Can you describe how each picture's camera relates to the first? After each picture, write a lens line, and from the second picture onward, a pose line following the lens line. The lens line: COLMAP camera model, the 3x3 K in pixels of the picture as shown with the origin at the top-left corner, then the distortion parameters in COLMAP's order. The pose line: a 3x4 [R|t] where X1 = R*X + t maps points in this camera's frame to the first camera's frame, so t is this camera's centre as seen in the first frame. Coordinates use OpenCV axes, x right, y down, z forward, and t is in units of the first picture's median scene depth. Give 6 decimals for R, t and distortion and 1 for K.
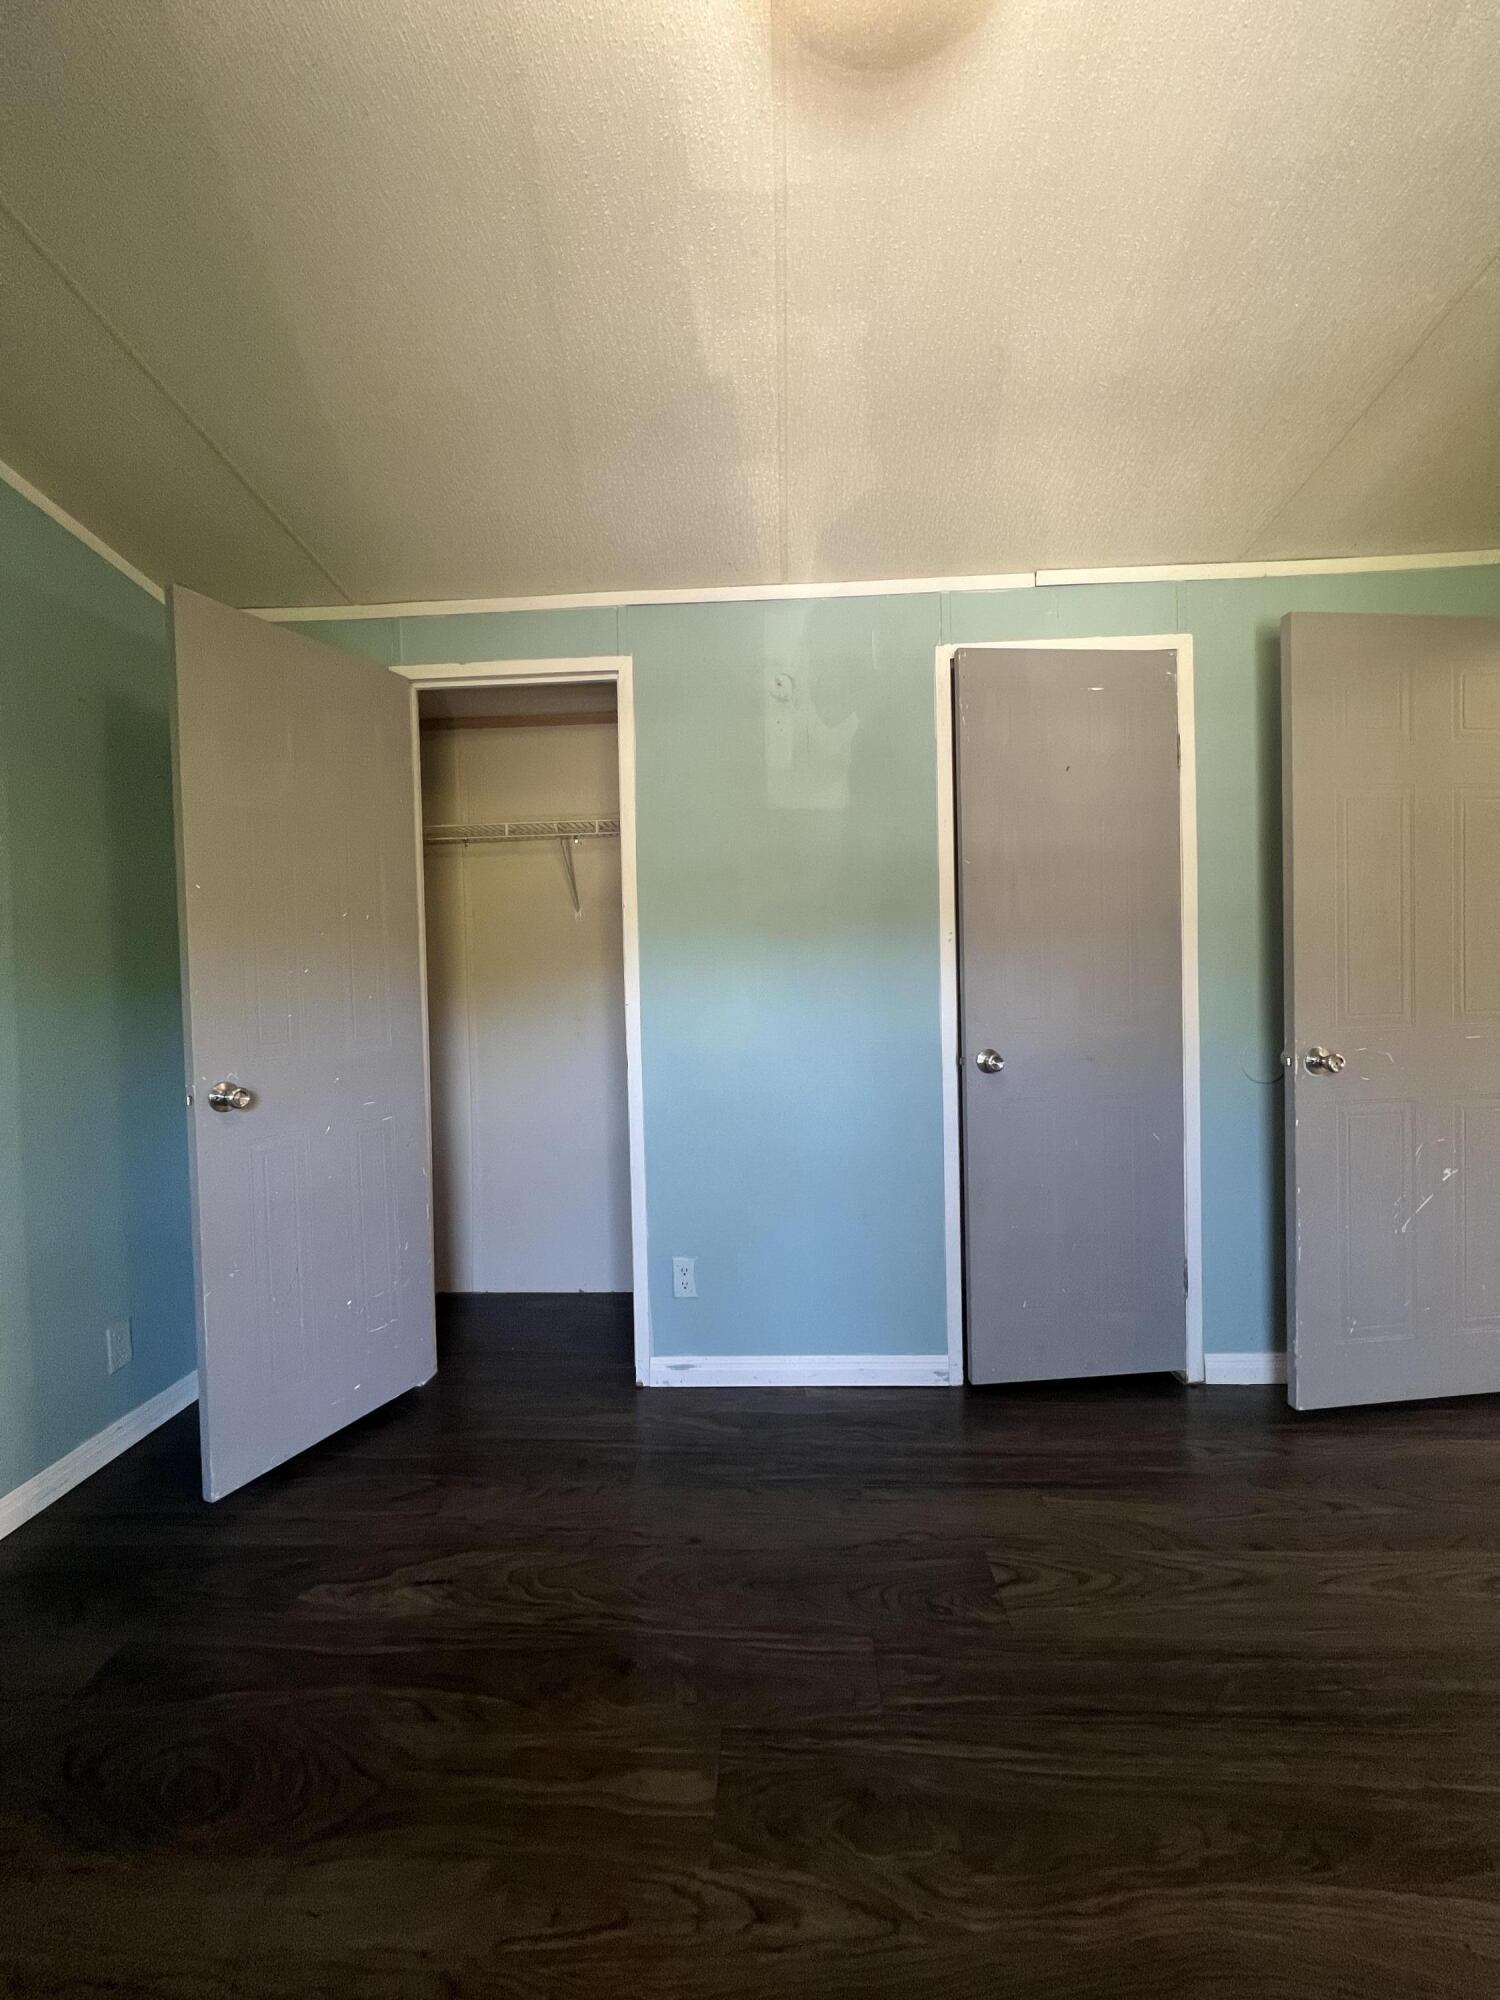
lens RADIAL K [[790.5, 0, 756.4], [0, 790.5, 998.6], [0, 0, 1]] dist [-0.000123, 0.000160]
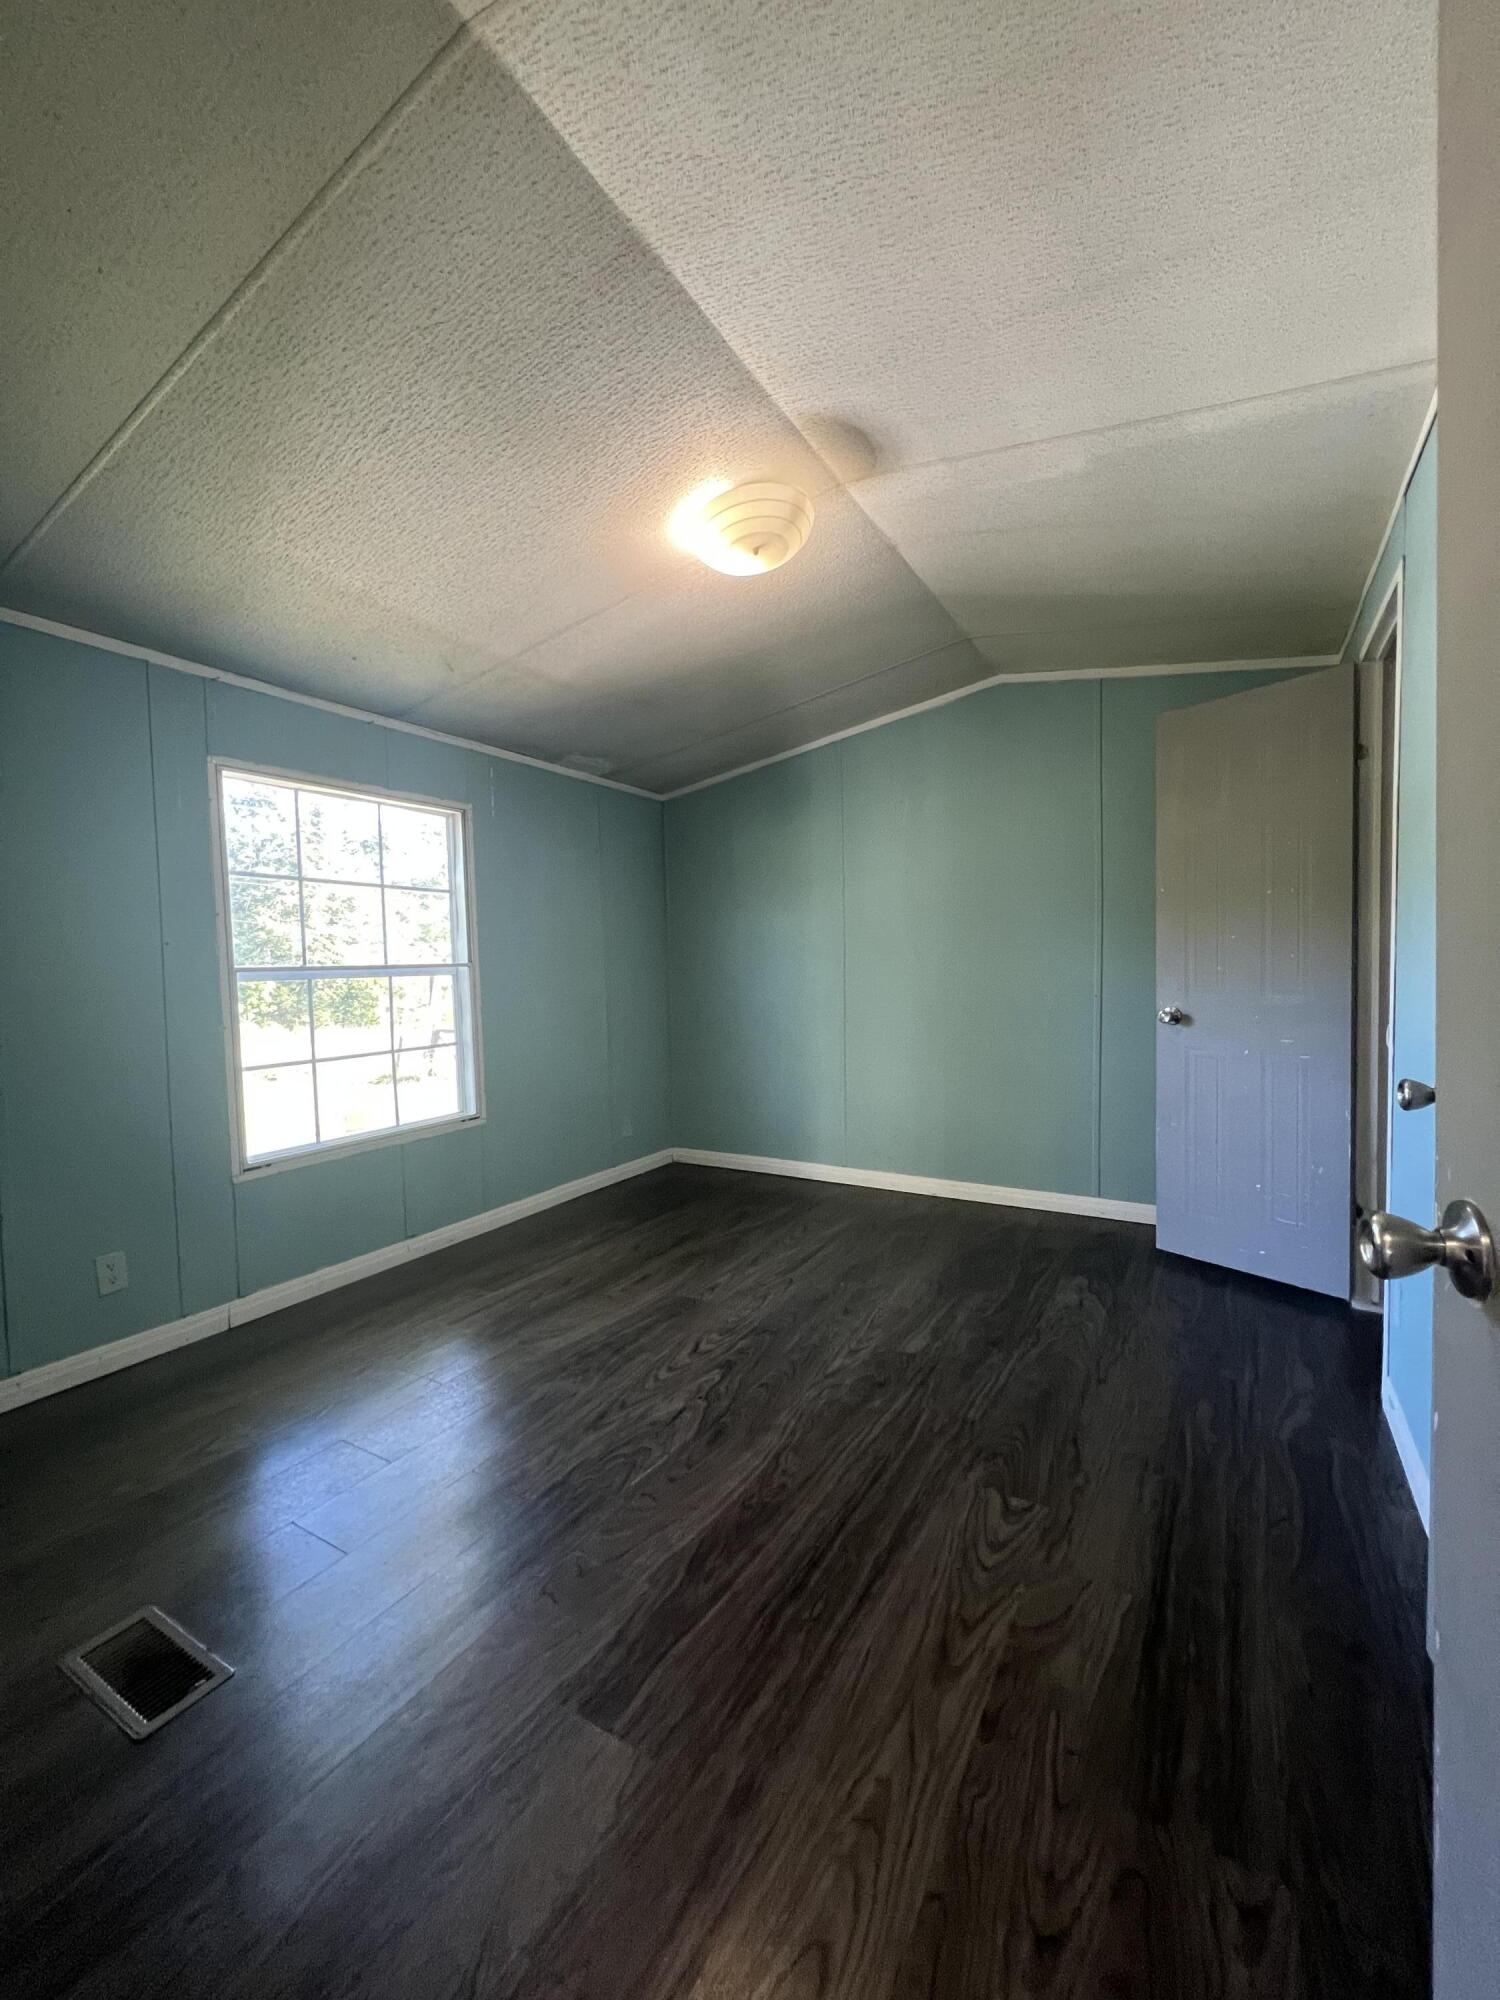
lens RADIAL K [[790.5, 0, 756.4], [0, 790.5, 998.6], [0, 0, 1]] dist [-0.000123, 0.000160]
pose [[-0.468718, 0.065388, -0.880924, 1.668241], [0.012817, 0.997655, 0.067233, -0.047167], [0.883255, 0.020222, -0.468457, 1.417536]]
